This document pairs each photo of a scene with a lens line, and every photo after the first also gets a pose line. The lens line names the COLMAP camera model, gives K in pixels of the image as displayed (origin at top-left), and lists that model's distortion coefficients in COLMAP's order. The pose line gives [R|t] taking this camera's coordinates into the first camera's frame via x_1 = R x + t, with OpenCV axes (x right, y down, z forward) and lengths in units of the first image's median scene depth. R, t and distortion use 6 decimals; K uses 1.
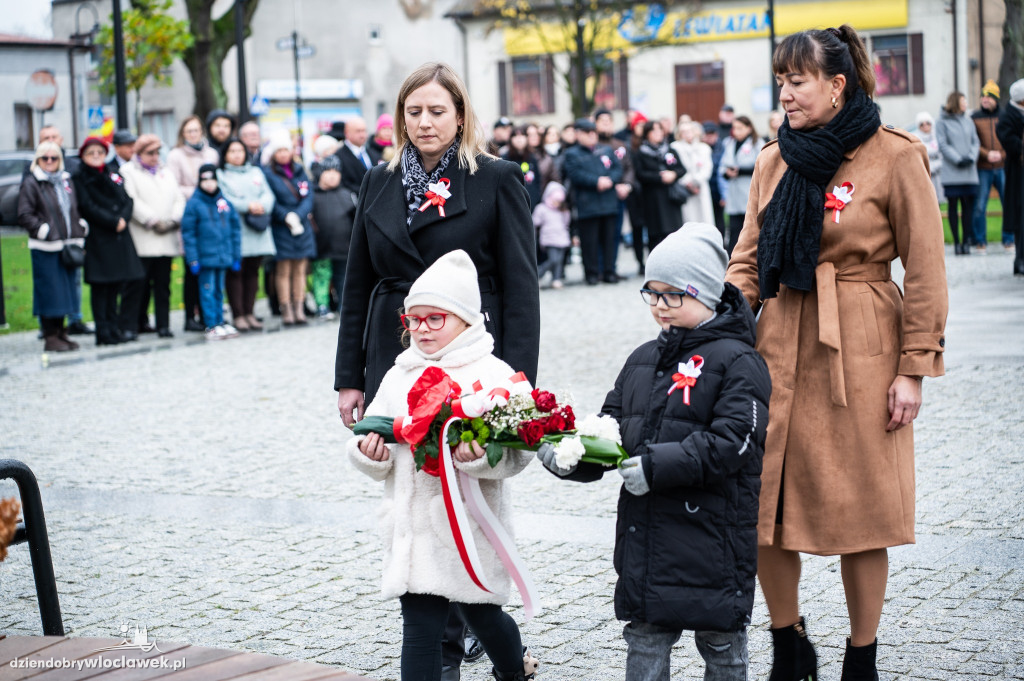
lens RADIAL K [[2228.1, 0, 506.7], [0, 2228.1, 343.0], [0, 0, 1]] dist [-0.006283, -0.043735]
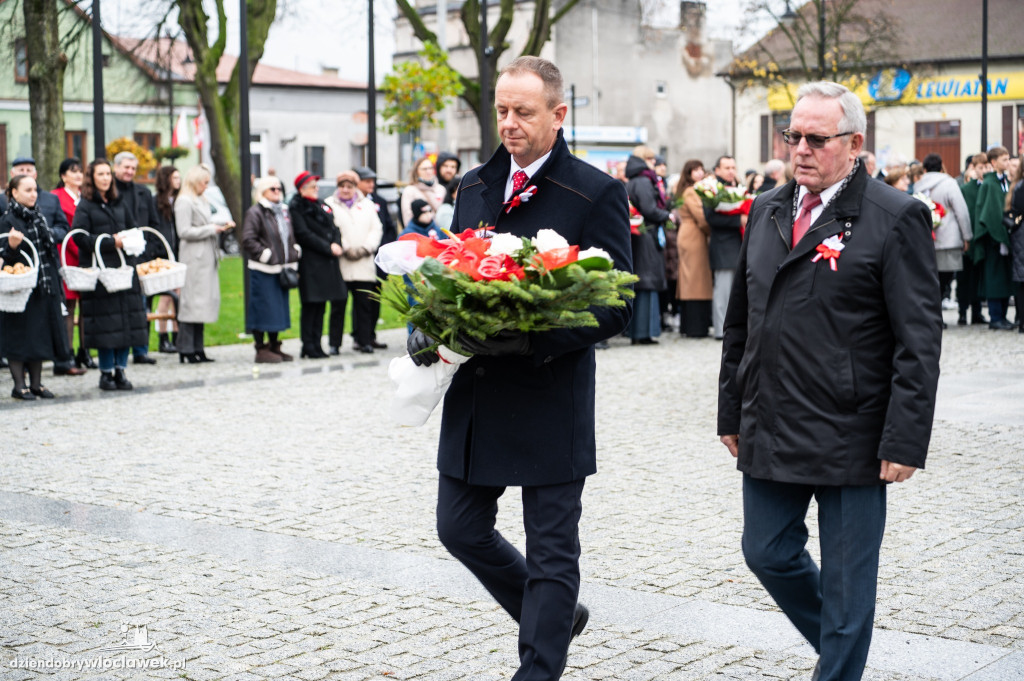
lens RADIAL K [[1850.9, 0, 512.2], [0, 1850.9, 324.5], [0, 0, 1]] dist [0.011878, -0.052302]
pose [[0.987963, 0.045137, -0.147960, 0.074563], [-0.046754, 0.998879, -0.007468, -0.020345], [0.147457, 0.014296, 0.988965, 0.142222]]
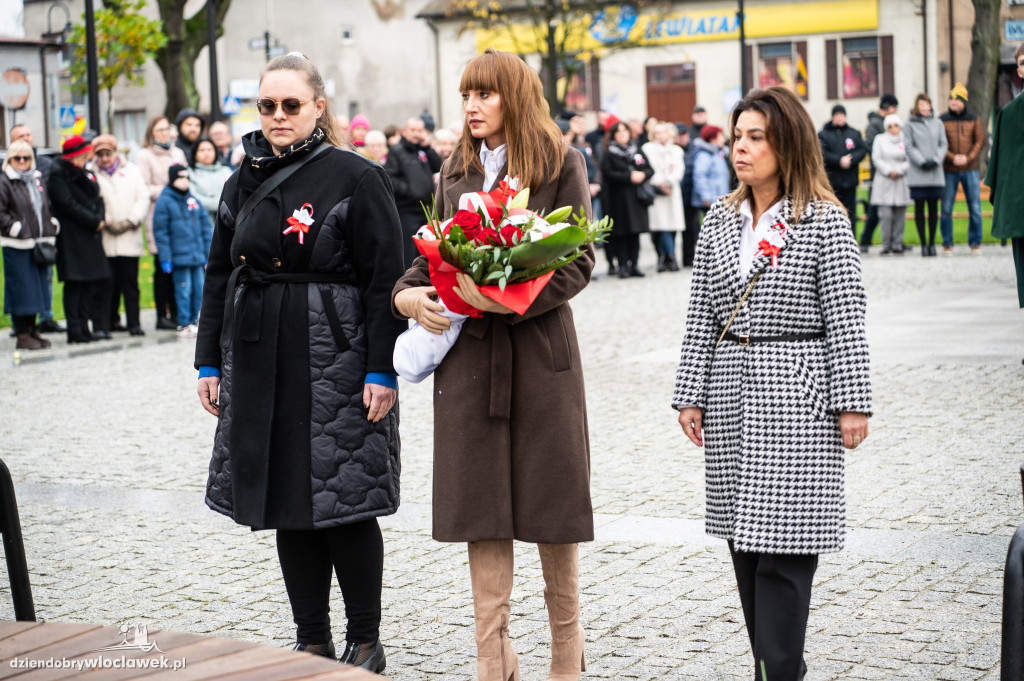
lens RADIAL K [[2229.2, 0, 502.6], [0, 2229.2, 346.4], [0, 0, 1]] dist [-0.017183, 0.062102]
pose [[0.999937, 0.002943, 0.010794, 0.001617], [-0.002957, 0.999995, 0.001241, 0.001008], [-0.010791, -0.001273, 0.999941, -0.011734]]
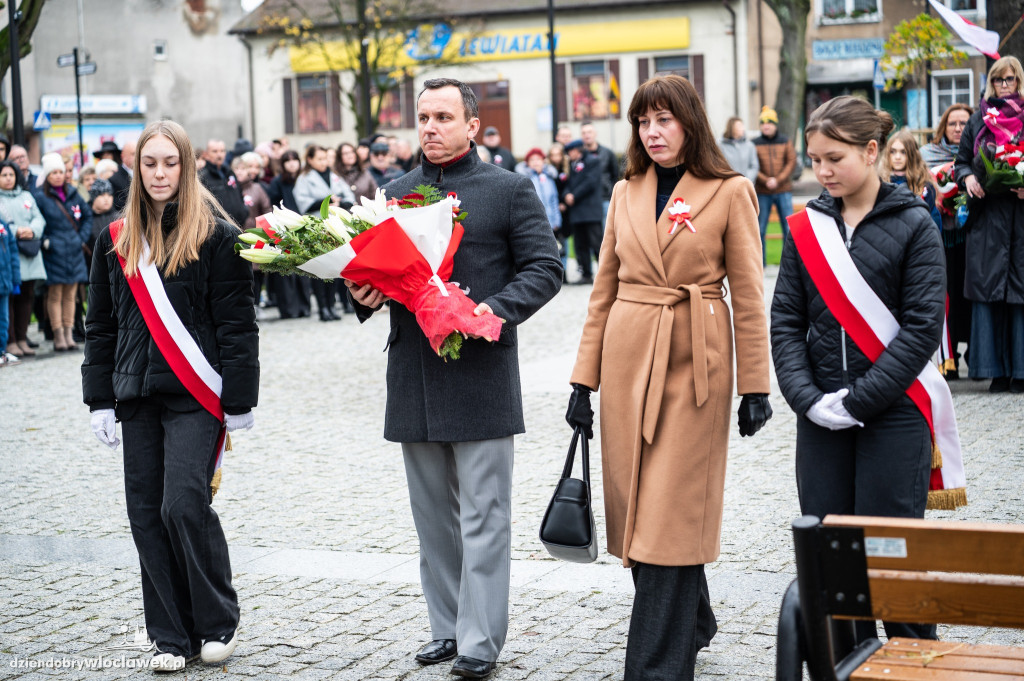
lens RADIAL K [[2229.2, 0, 502.6], [0, 2229.2, 346.4], [0, 0, 1]] dist [-0.017183, 0.062102]
pose [[0.995793, -0.001427, 0.091619, 0.010184], [0.001870, 0.999987, -0.004749, -0.007342], [-0.091611, 0.004900, 0.995783, -0.008770]]
